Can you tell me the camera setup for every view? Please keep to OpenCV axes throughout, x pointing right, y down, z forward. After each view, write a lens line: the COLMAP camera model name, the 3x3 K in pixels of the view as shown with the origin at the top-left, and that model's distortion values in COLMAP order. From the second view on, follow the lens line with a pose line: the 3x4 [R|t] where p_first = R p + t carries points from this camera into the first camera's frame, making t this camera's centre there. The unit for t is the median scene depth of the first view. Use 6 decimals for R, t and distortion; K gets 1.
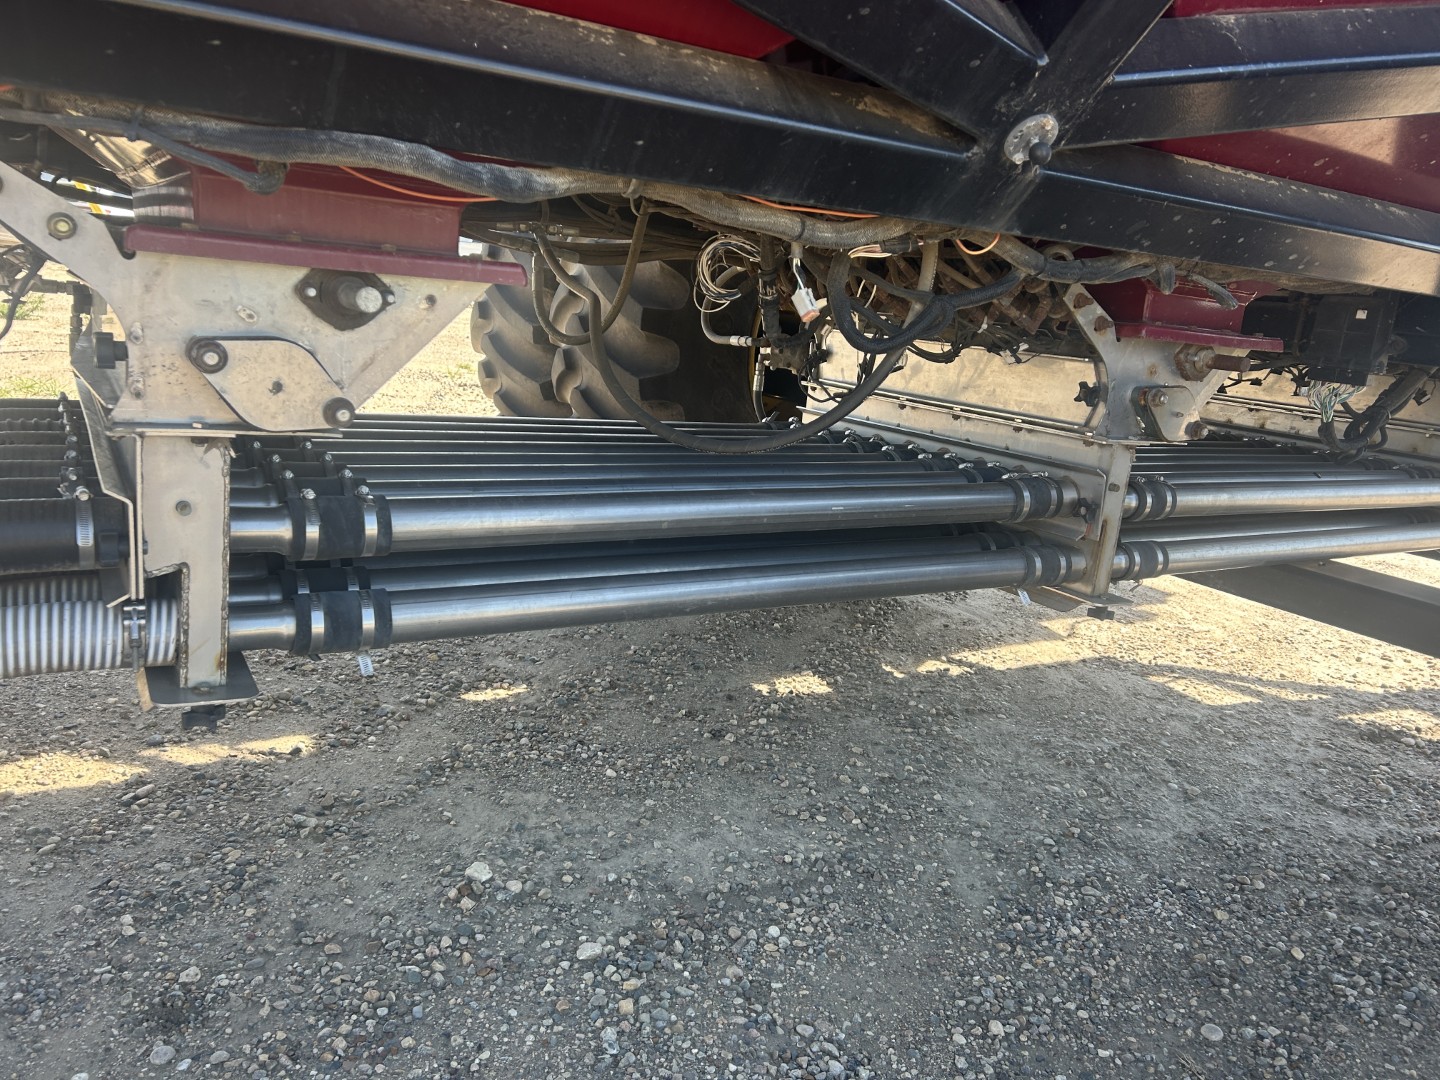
lens RADIAL K [[1081.9, 0, 713.7], [0, 1081.9, 527.8], [0, 0, 1]] dist [0.042133, -0.041417]
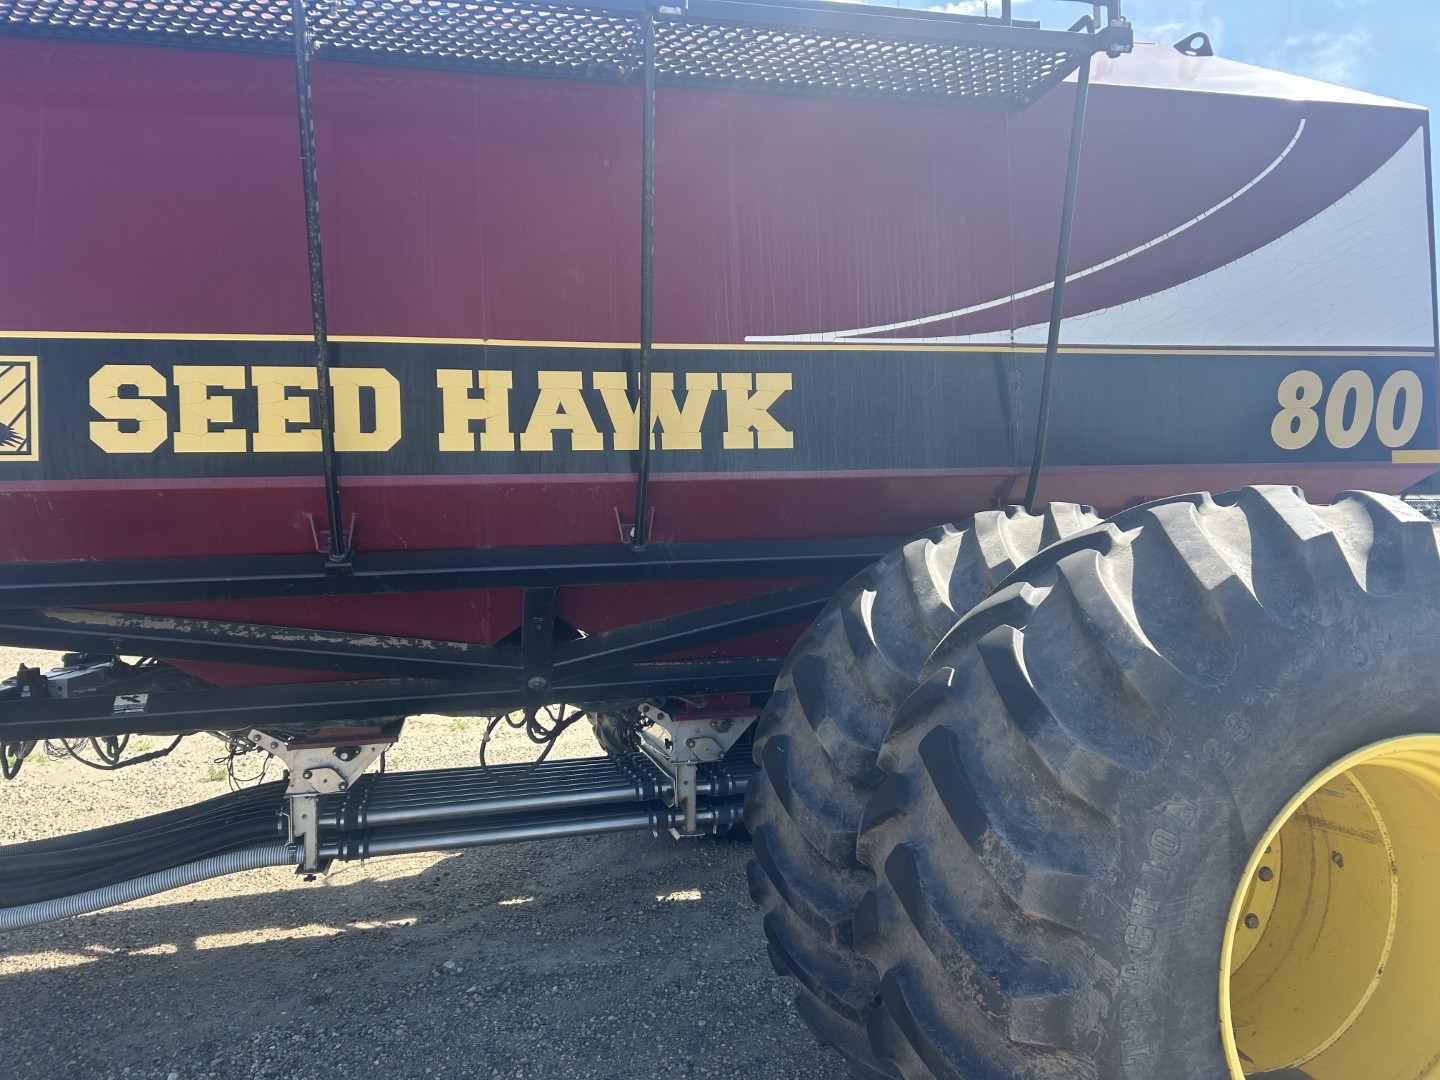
lens RADIAL K [[1081.9, 0, 722.4], [0, 1081.9, 543.8], [0, 0, 1]] dist [0.042133, -0.041417]
pose [[0.946670, -0.124652, -0.297115, 1.073084], [0.051237, 0.968639, -0.243132, 0.028918], [0.318104, 0.214943, 0.923368, -1.110232]]
